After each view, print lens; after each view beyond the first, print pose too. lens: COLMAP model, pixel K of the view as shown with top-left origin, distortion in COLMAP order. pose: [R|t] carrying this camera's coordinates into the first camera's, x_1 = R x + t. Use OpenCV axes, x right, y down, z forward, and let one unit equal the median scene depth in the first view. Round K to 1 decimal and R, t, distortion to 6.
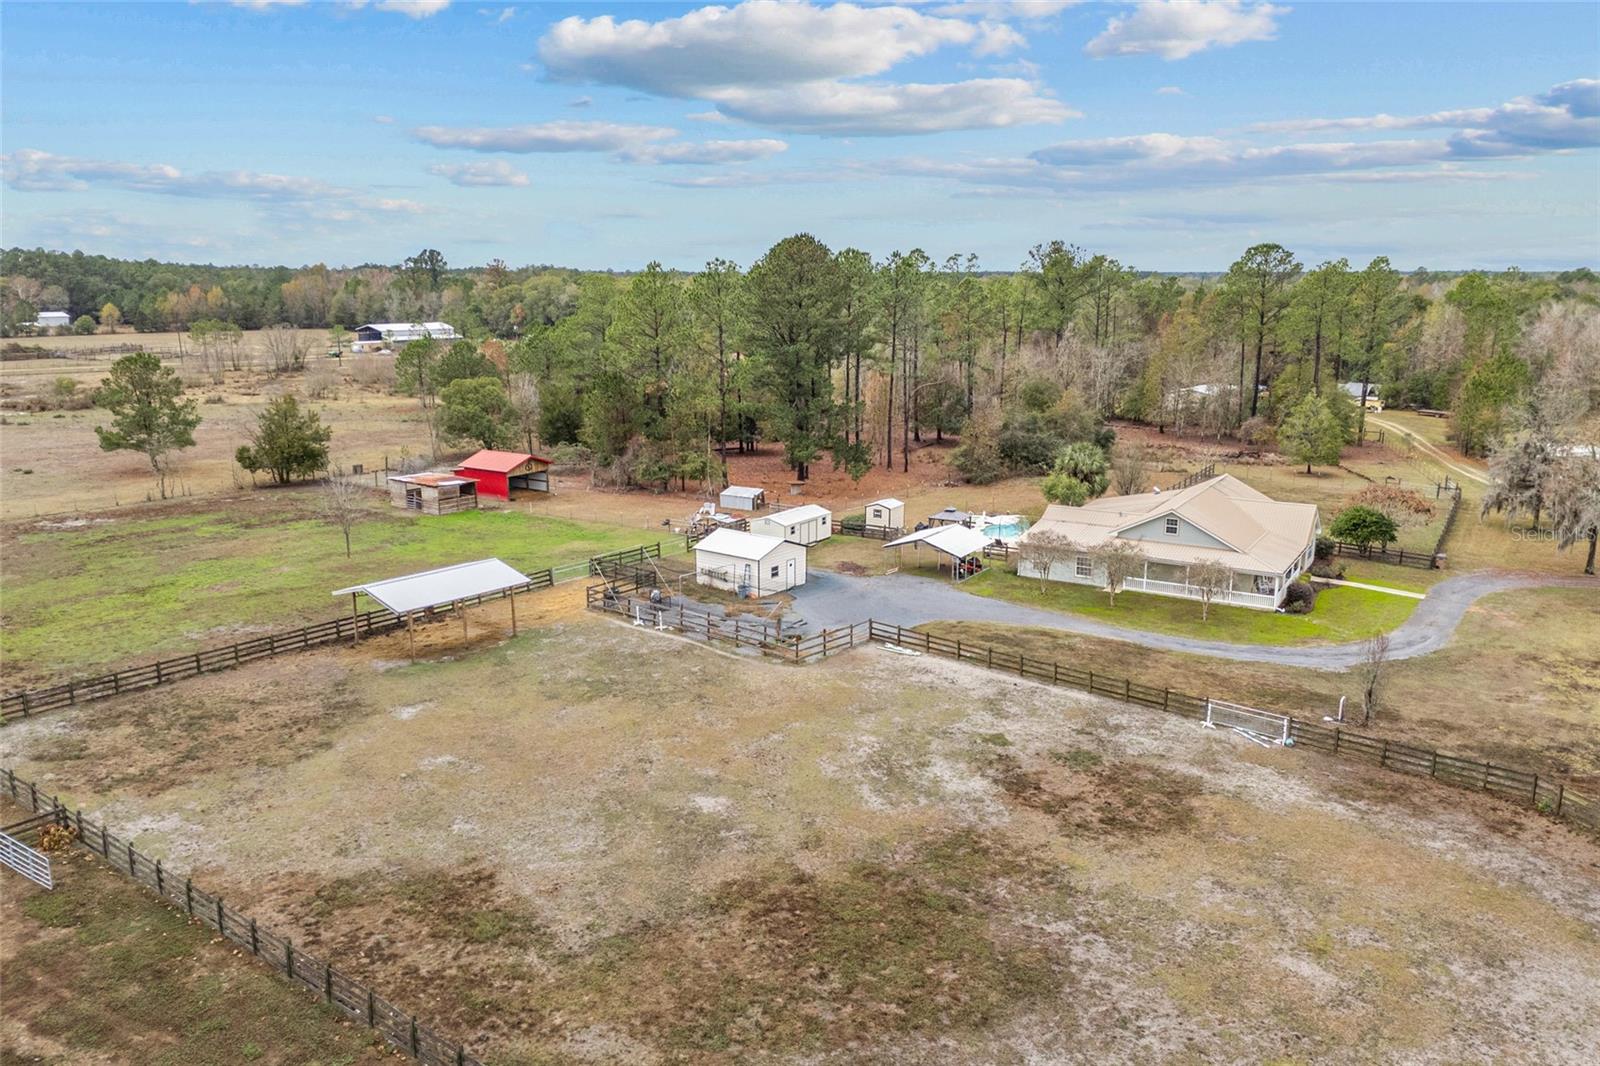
lens RADIAL K [[1181.8, 0, 810.1], [0, 1181.8, 537.6], [0, 0, 1]] dist [0.051539, -0.032570]
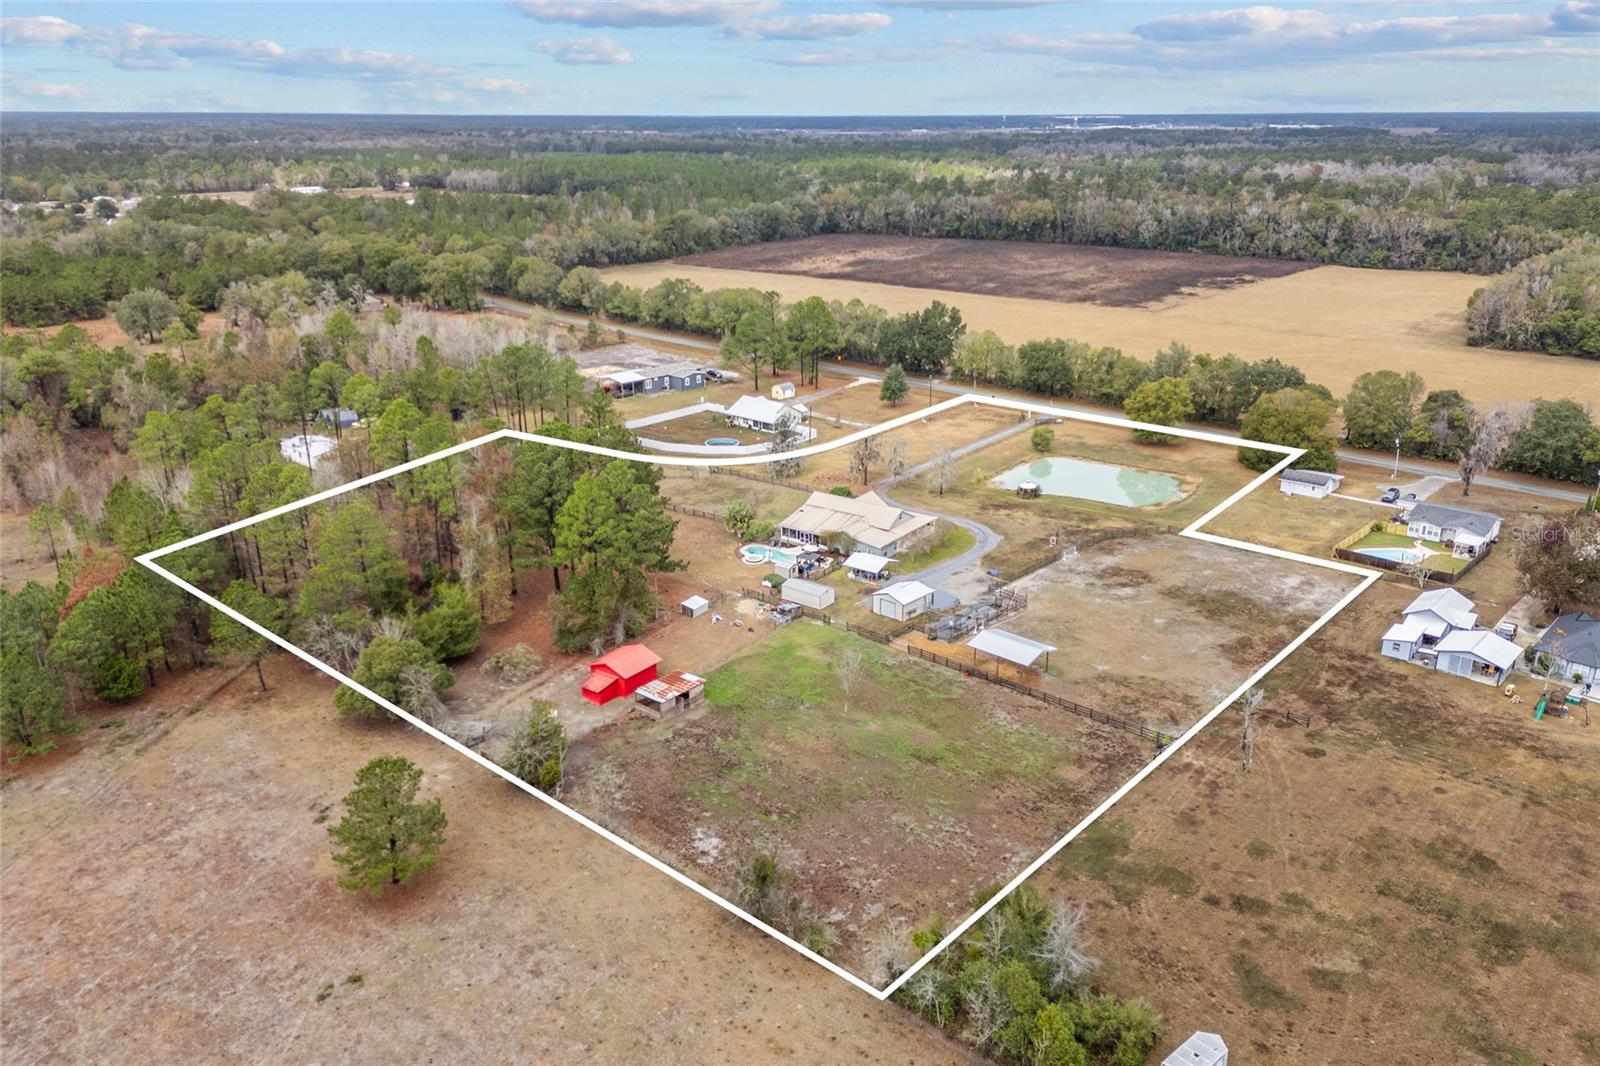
lens RADIAL K [[1181.8, 0, 813.0], [0, 1181.8, 529.4], [0, 0, 1]] dist [0.051539, -0.032570]
pose [[0.074373, -0.333994, 0.939636, -2.530516], [0.224338, 0.923698, 0.310572, -0.996695], [-0.971669, 0.187698, 0.143626, 1.130150]]
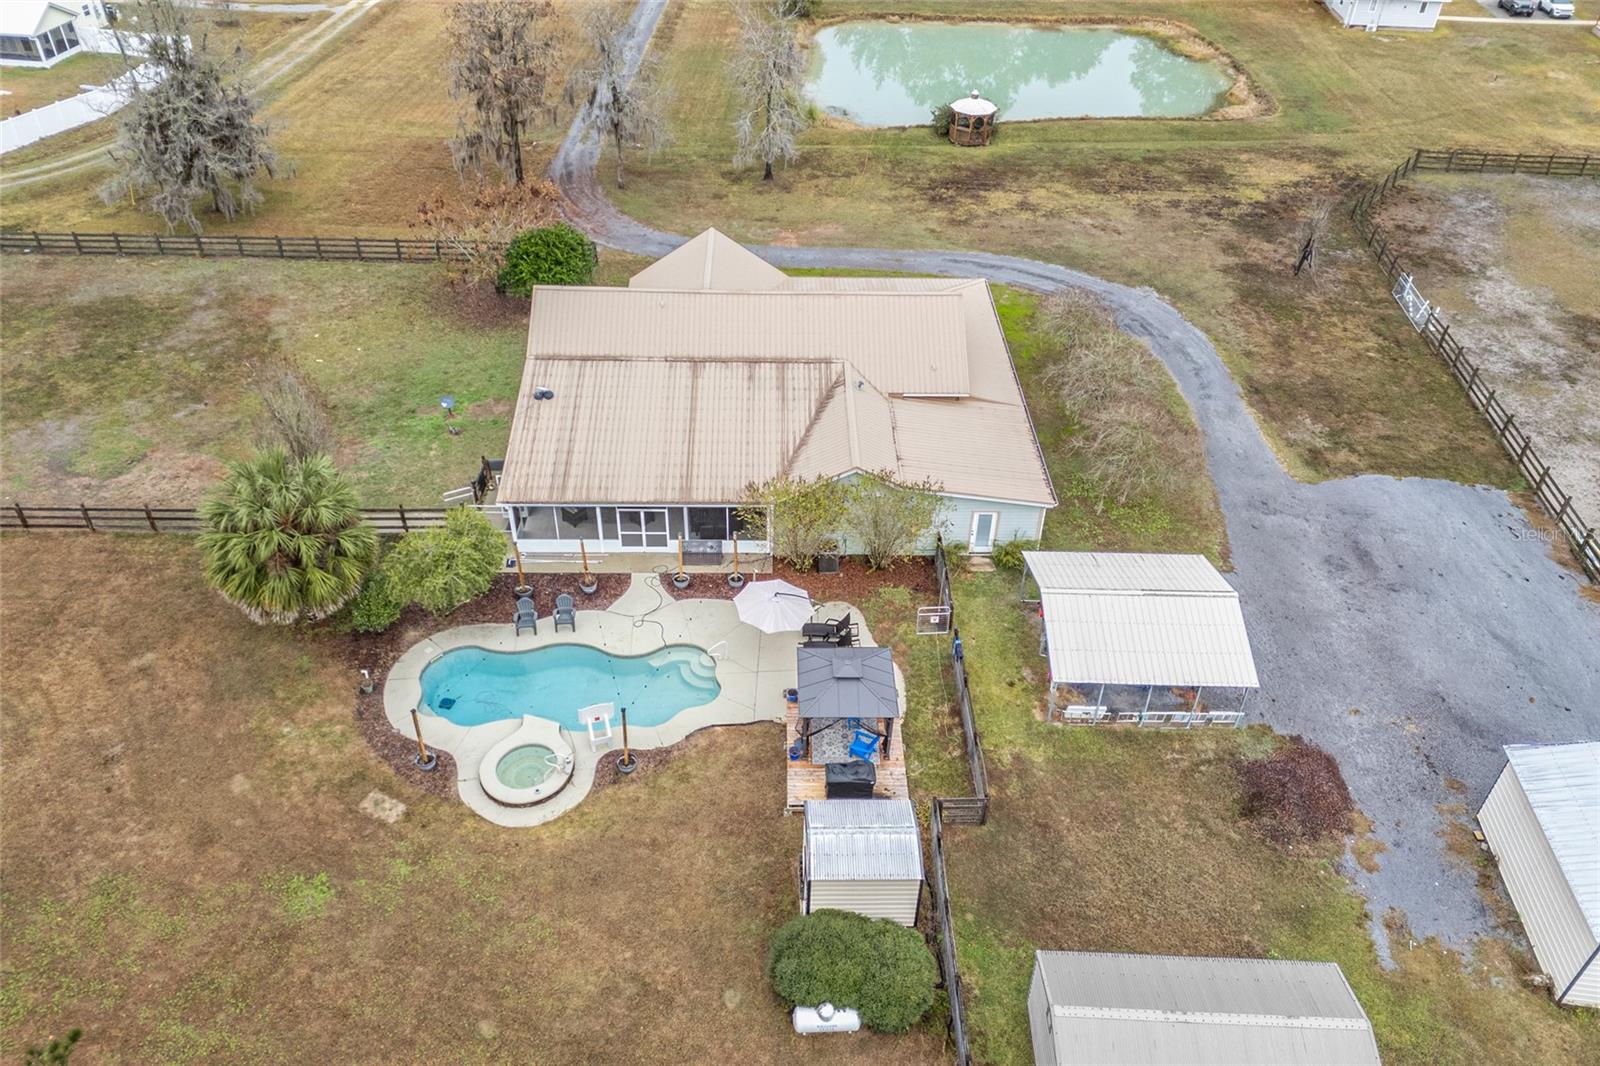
lens RADIAL K [[1181.8, 0, 795.8], [0, 1181.8, 534.6], [0, 0, 1]] dist [0.051539, -0.032570]
pose [[-0.521958, -0.536296, 0.663285, -0.137464], [0.168743, 0.697325, 0.696608, -0.484455], [-0.836114, 0.475525, -0.273478, 1.714170]]
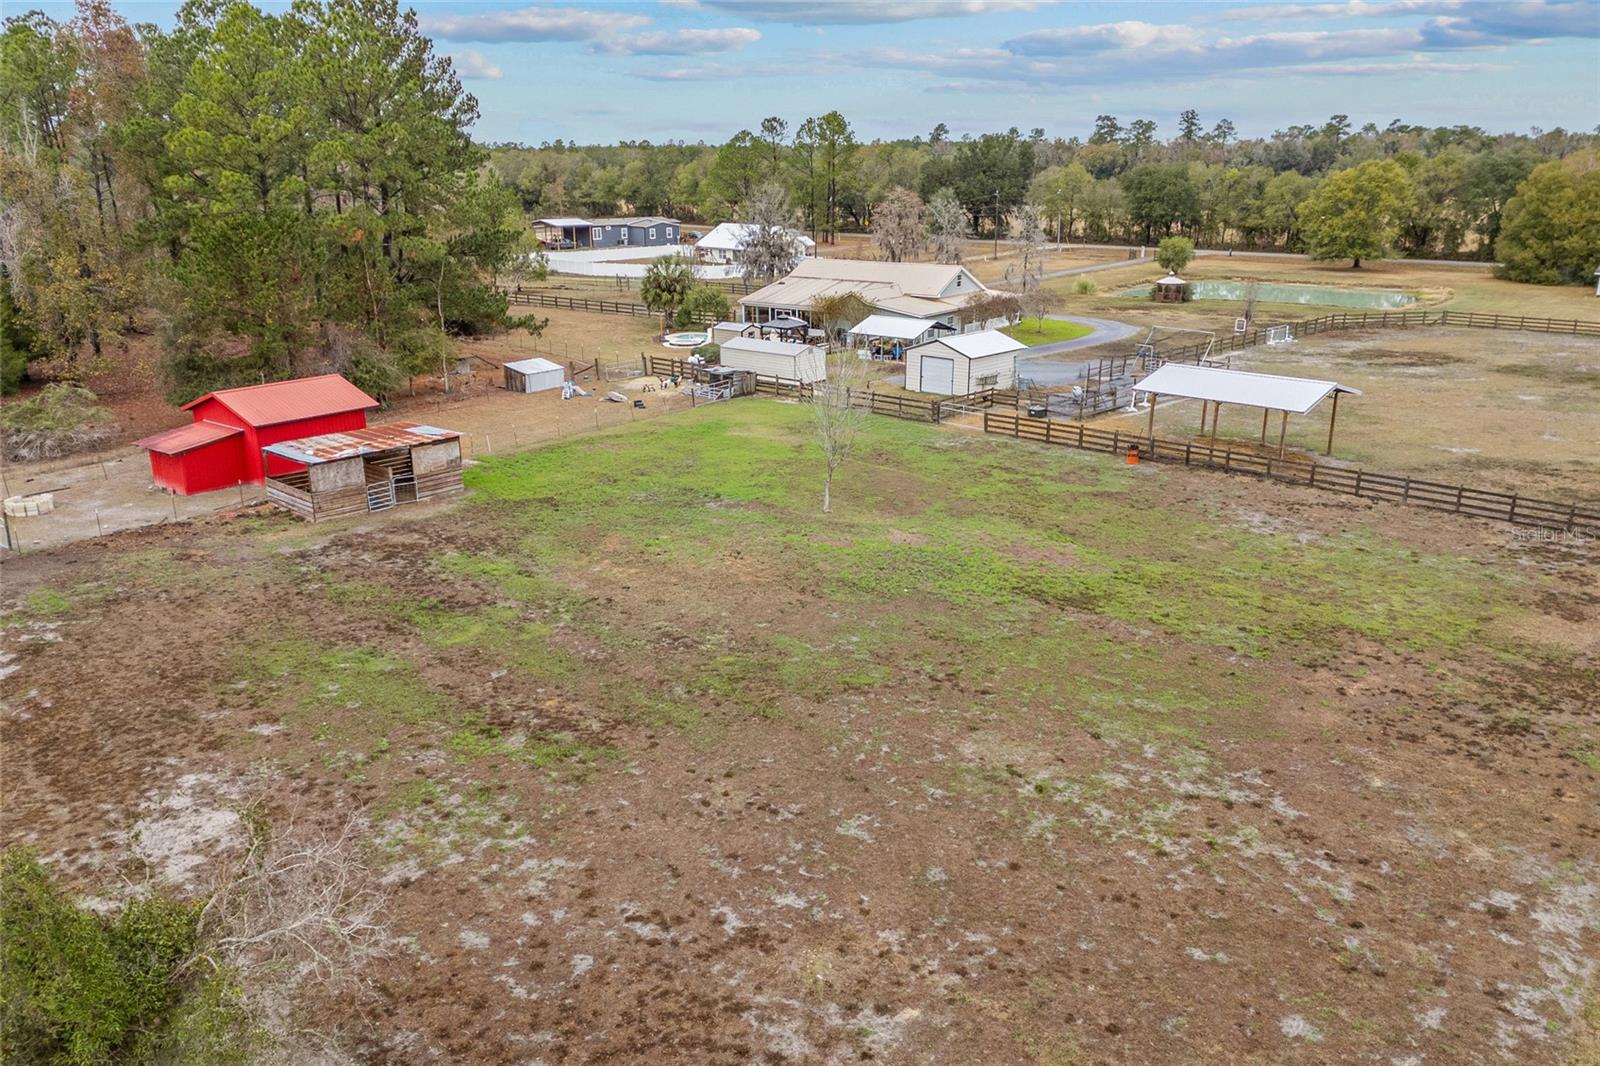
lens RADIAL K [[1181.8, 0, 800.6], [0, 1181.8, 533.4], [0, 0, 1]] dist [0.051539, -0.032570]
pose [[0.118236, -0.302299, 0.945852, -1.319918], [0.235869, 0.933821, 0.268969, -0.170596], [-0.964565, 0.191295, 0.181714, 1.327710]]
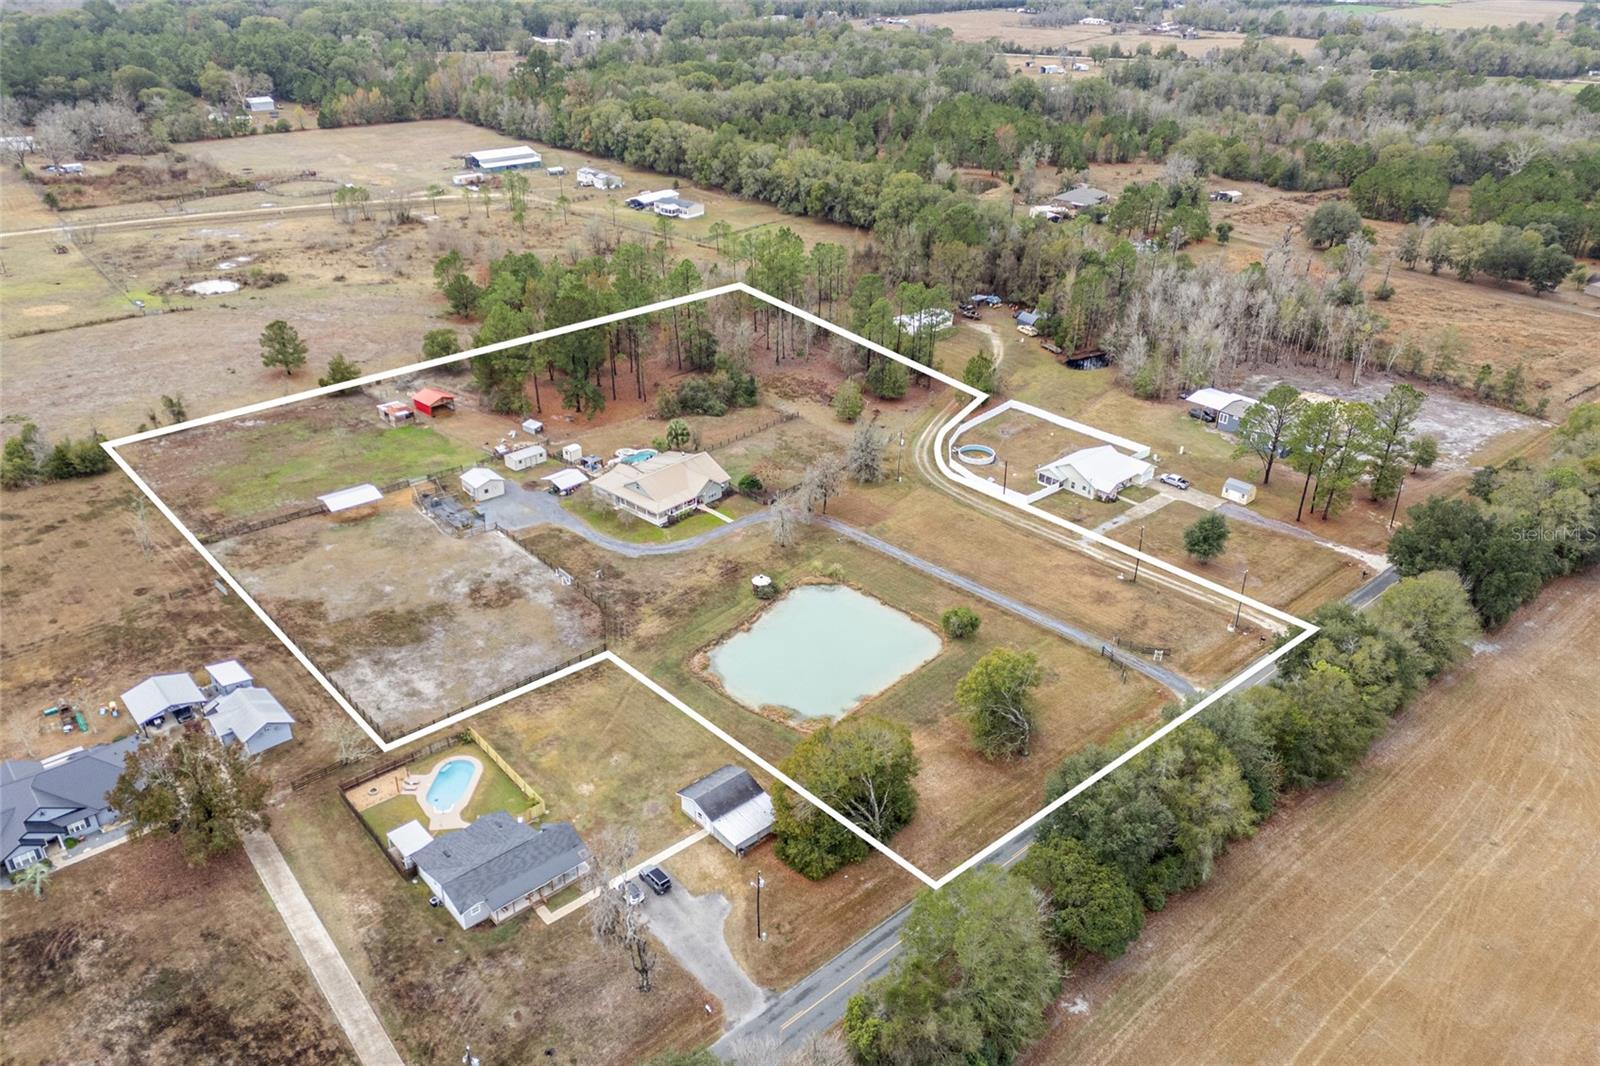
lens RADIAL K [[1181.8, 0, 796.2], [0, 1181.8, 524.4], [0, 0, 1]] dist [0.051539, -0.032570]
pose [[0.982859, 0.097521, -0.156453, 1.402647], [-0.055141, 0.965293, 0.255283, -0.803909], [0.175918, -0.242280, 0.954124, -1.854210]]
